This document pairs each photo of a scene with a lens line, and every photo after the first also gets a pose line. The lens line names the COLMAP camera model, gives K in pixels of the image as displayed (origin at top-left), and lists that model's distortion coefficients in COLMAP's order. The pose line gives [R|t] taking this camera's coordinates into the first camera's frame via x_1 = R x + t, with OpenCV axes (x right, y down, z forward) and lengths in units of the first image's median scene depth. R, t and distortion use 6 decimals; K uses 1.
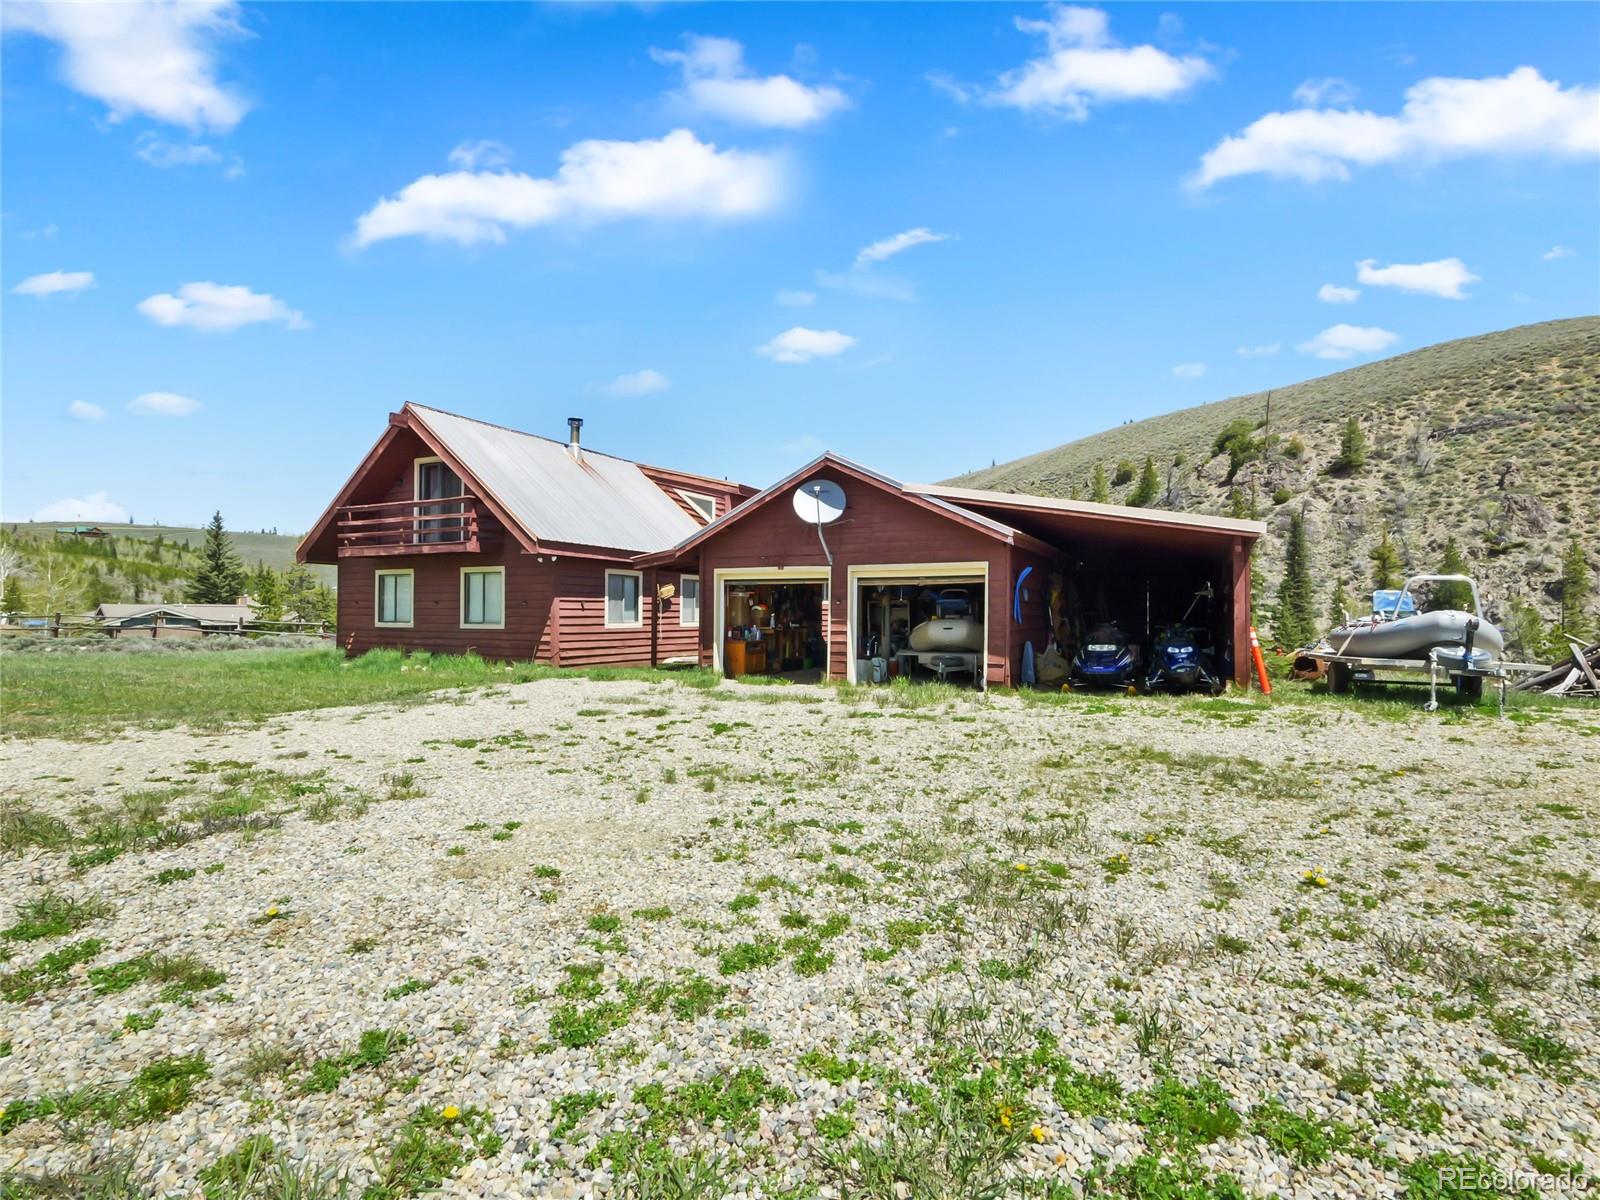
lens RADIAL K [[799.1, 0, 800.0], [0, 799.1, 600.0], [0, 0, 1]] dist [0.000662, -0.000356]
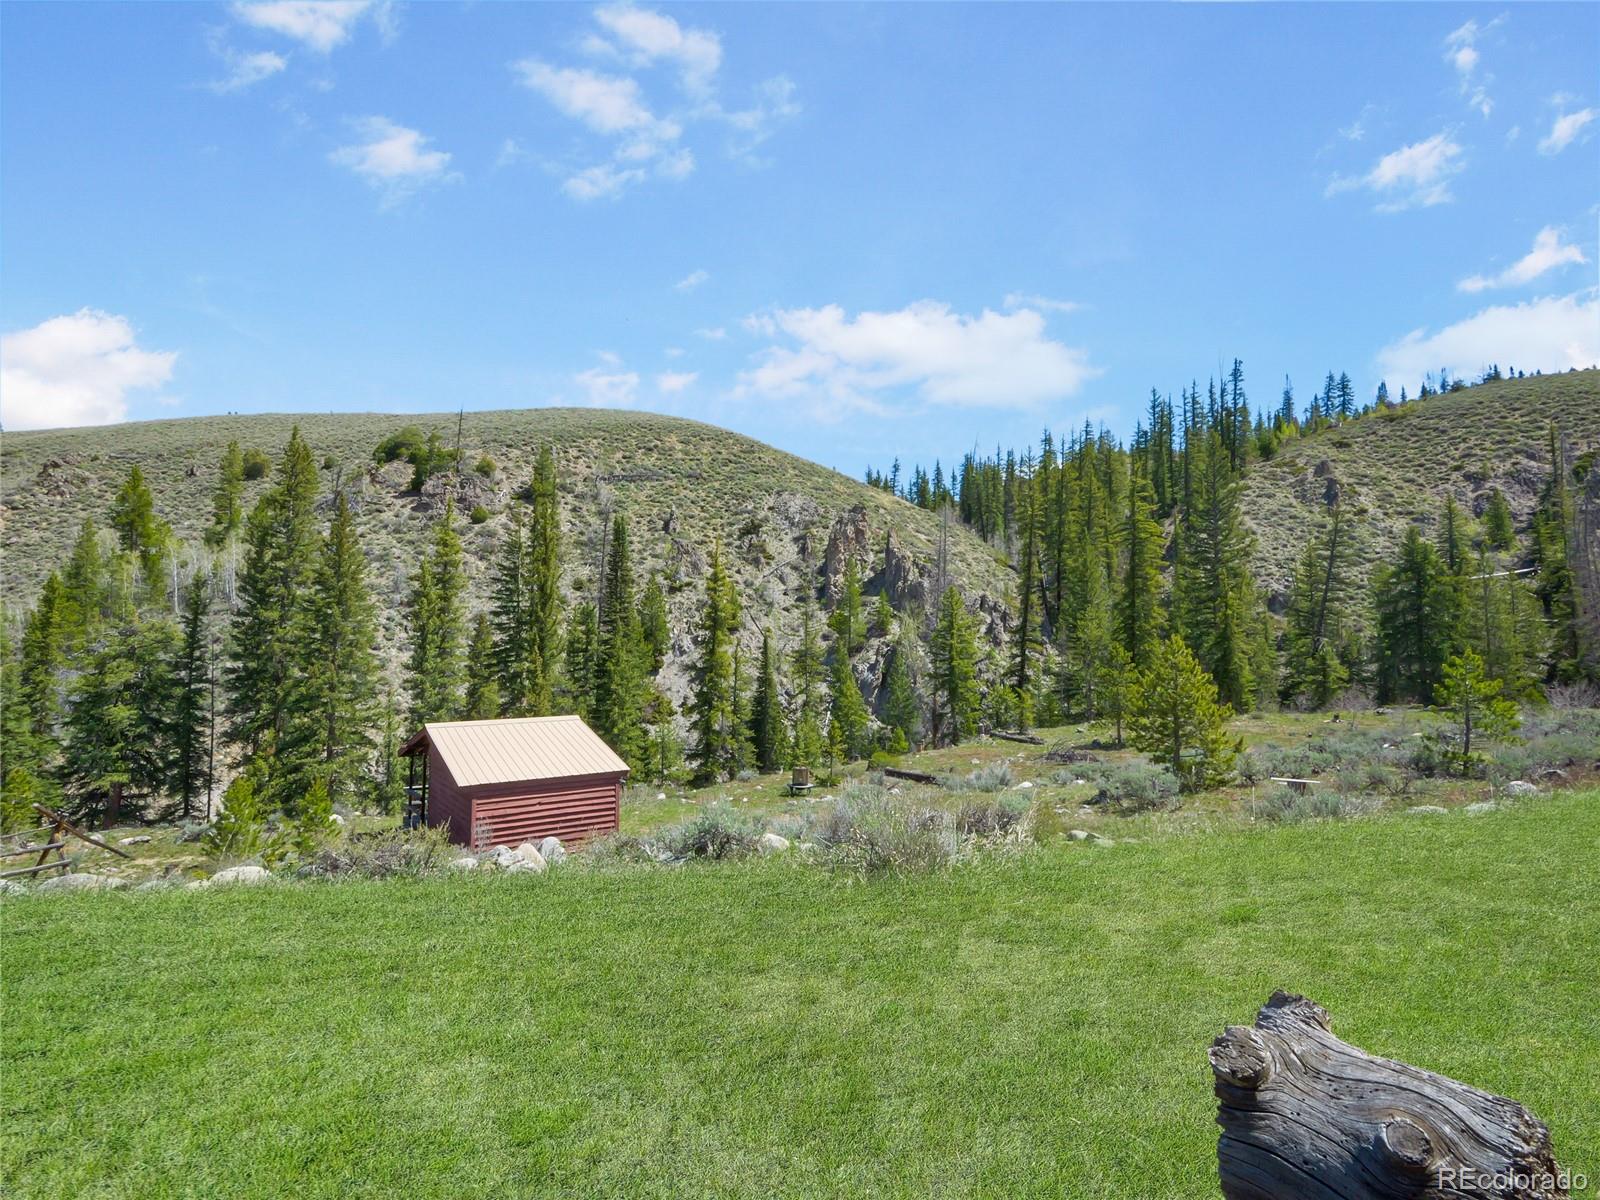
lens RADIAL K [[799.1, 0, 800.0], [0, 799.1, 600.0], [0, 0, 1]] dist [0.000662, -0.000356]
pose [[0.506765, 0.050664, 0.860594, 0.023484], [-0.012184, 0.998593, -0.051614, 0.007170], [-0.861998, 0.015671, 0.506670, 0.264676]]
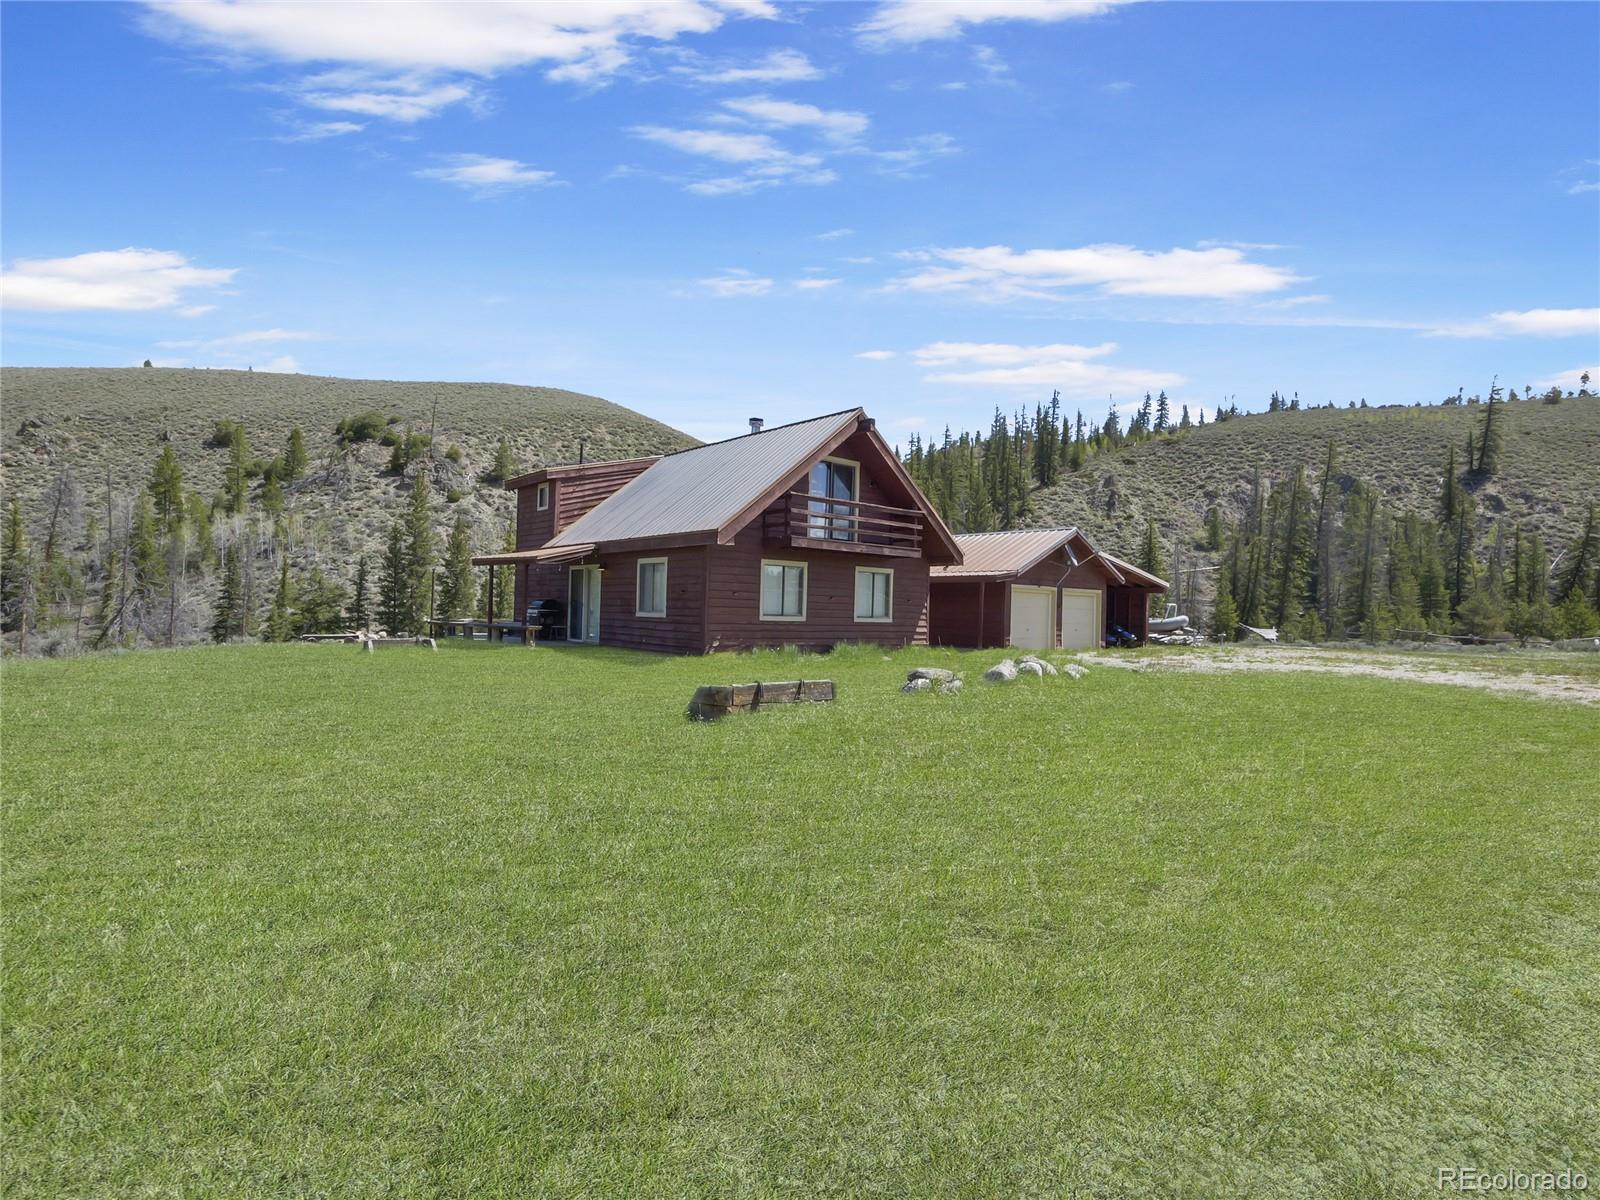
lens RADIAL K [[799.1, 0, 800.0], [0, 799.1, 600.0], [0, 0, 1]] dist [0.000662, -0.000356]
pose [[0.393643, 0.019424, 0.919058, -0.259717], [-0.039921, 0.999195, -0.004020, 0.002312], [-0.918396, -0.035107, 0.394102, 0.113597]]
